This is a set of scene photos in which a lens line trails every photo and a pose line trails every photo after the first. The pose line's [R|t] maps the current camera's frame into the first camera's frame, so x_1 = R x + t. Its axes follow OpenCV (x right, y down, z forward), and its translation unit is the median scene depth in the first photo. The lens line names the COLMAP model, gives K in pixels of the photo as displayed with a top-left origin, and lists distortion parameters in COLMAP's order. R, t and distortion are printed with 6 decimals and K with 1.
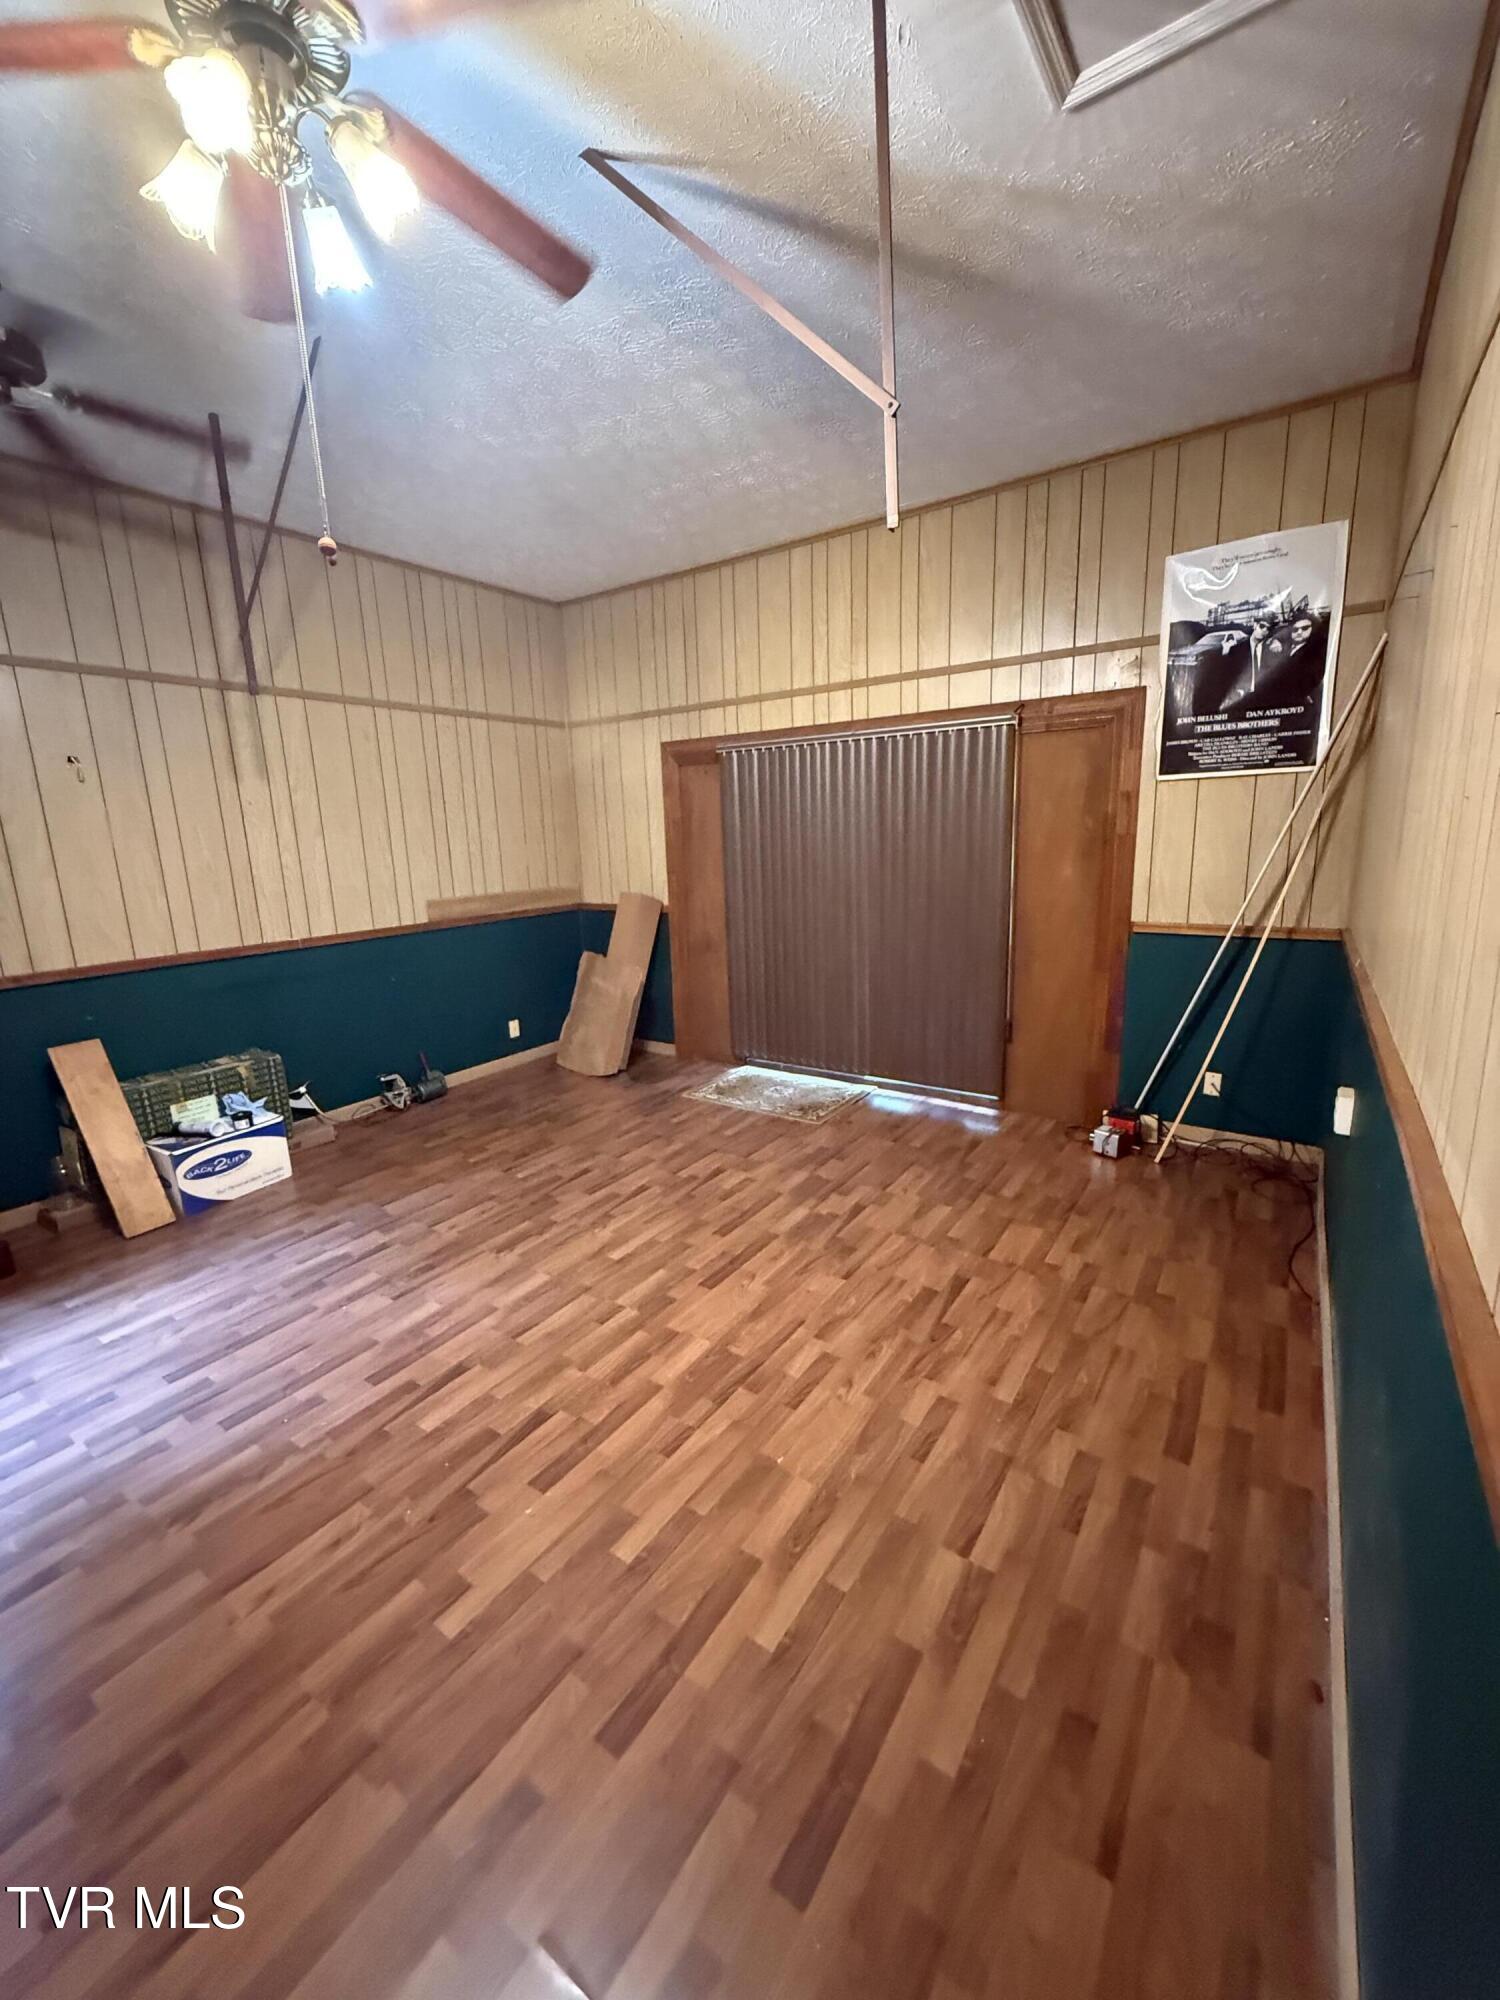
lens RADIAL K [[793.3, 0, 744.9], [0, 793.3, 992.0], [0, 0, 1]] dist [0.000250, -0.000050]
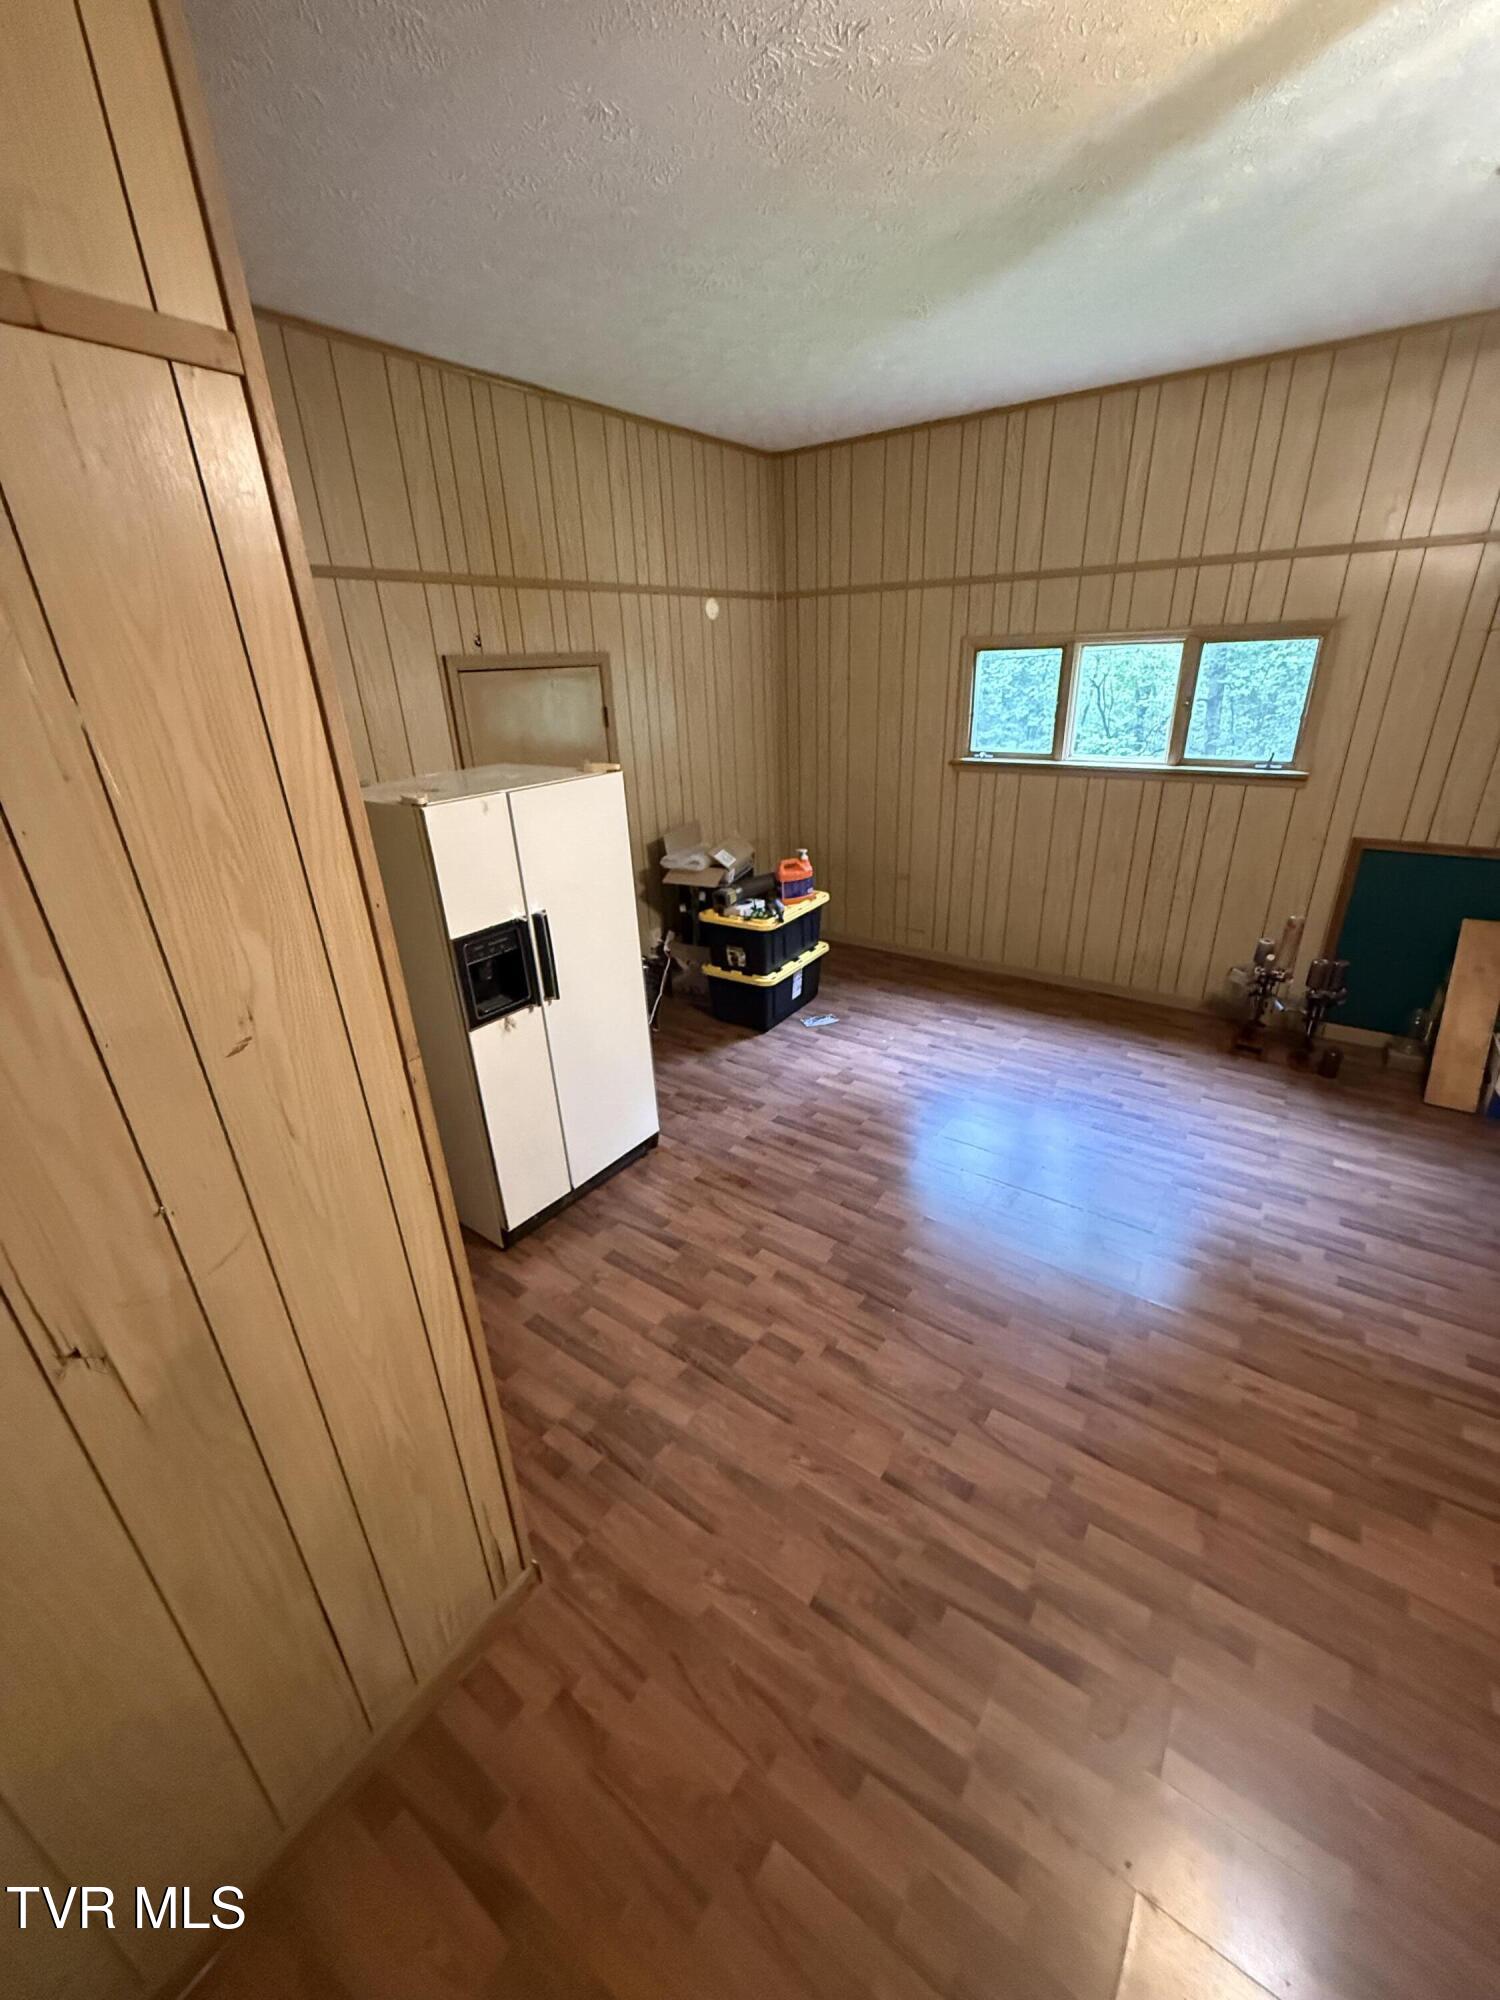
lens RADIAL K [[793.3, 0, 749.1], [0, 793.3, 1000.9], [0, 0, 1]] dist [0.000250, -0.000050]
pose [[-0.009080, 0.421378, -0.906840, 0.234636], [-0.169187, 0.893155, 0.416713, -0.162674], [0.985542, 0.157209, 0.063182, -0.014478]]
